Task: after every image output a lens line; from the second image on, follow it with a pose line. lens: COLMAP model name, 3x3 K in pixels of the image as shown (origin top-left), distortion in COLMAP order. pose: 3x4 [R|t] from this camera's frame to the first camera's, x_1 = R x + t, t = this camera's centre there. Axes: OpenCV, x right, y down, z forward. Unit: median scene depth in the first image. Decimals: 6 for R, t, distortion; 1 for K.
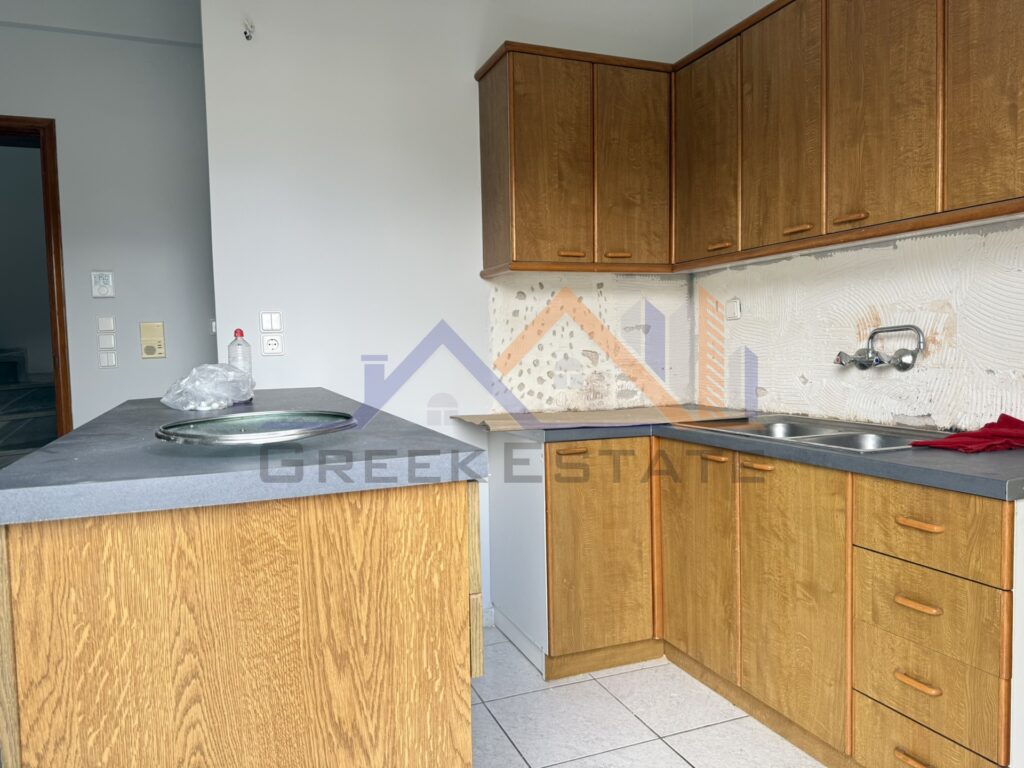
lens RADIAL K [[700.7, 0, 516.0], [0, 700.7, 380.2], [0, 0, 1]] dist [0.097257, -0.158096]
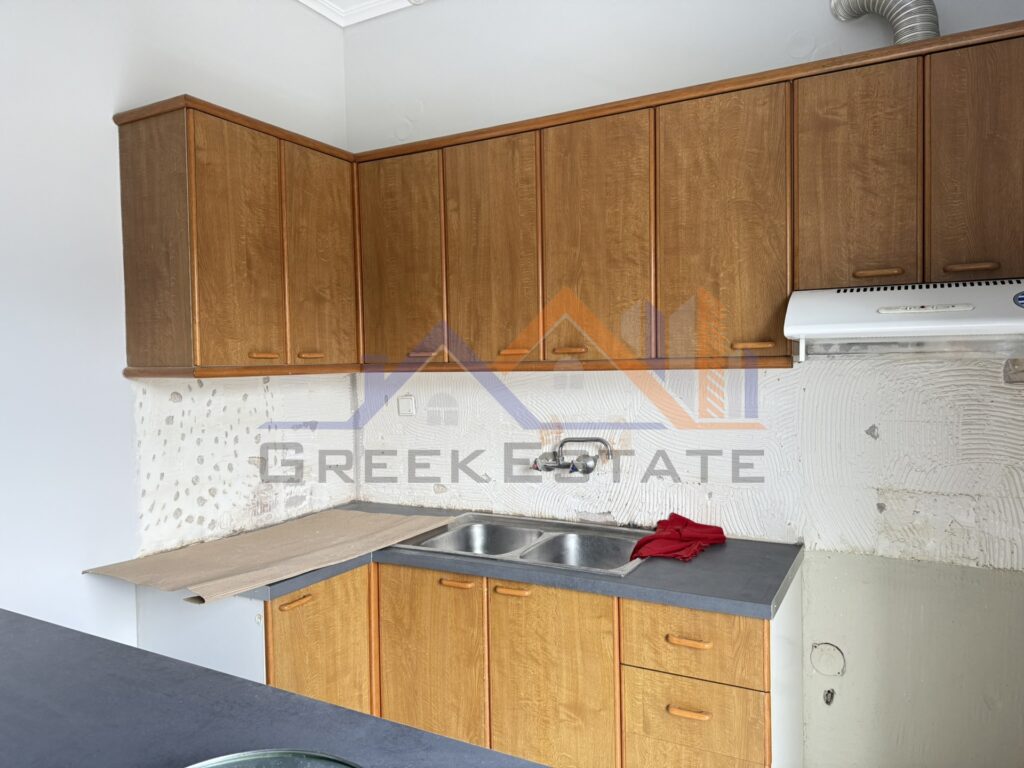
lens RADIAL K [[700.7, 0, 516.0], [0, 700.7, 380.2], [0, 0, 1]] dist [0.097257, -0.158096]
pose [[0.780520, -0.006032, 0.625102, -0.241166], [0.032707, 0.998978, -0.031198, -0.127304], [-0.624275, 0.044796, 0.779920, 0.168319]]
